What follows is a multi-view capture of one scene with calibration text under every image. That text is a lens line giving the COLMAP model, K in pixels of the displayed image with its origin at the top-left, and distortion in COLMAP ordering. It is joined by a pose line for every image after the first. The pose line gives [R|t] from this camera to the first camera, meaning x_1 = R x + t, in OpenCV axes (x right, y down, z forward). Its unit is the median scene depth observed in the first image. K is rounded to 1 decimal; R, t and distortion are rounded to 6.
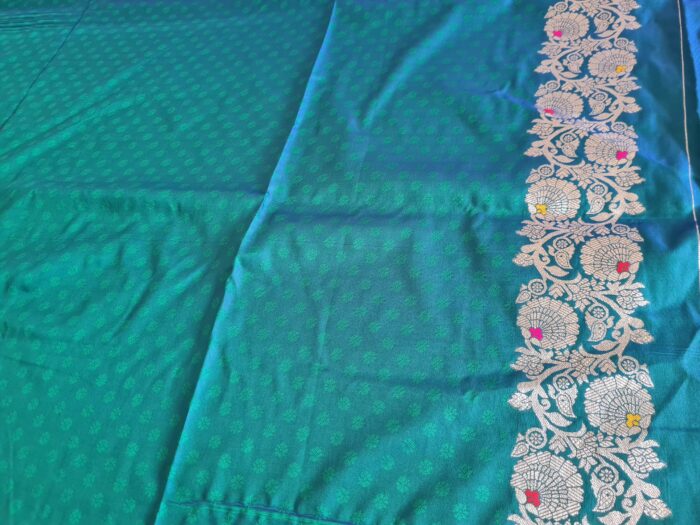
lens RADIAL K [[531.8, 0, 347.1], [0, 531.8, 262.6], [0, 0, 1]] dist [0.023316, -0.028462]
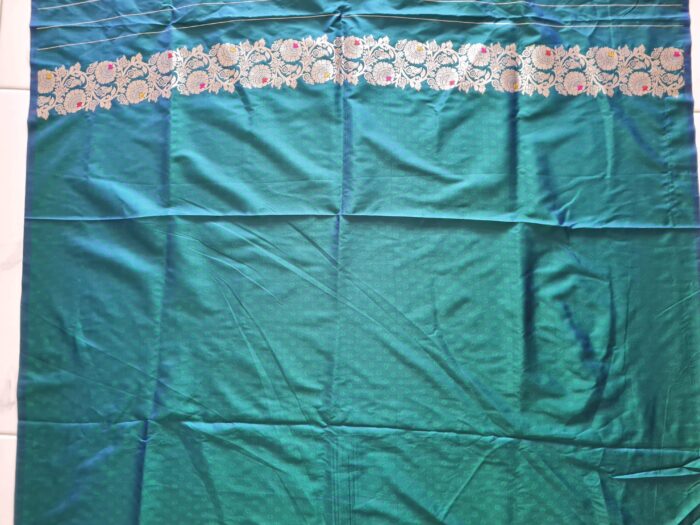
lens RADIAL K [[531.8, 0, 347.1], [0, 531.8, 262.6], [0, 0, 1]] dist [0.023316, -0.028462]
pose [[-0.160078, -0.955353, 0.248346, -0.808055], [0.876186, -0.021650, 0.481486, -1.912420], [-0.454612, 0.294672, 0.840533, -0.308894]]
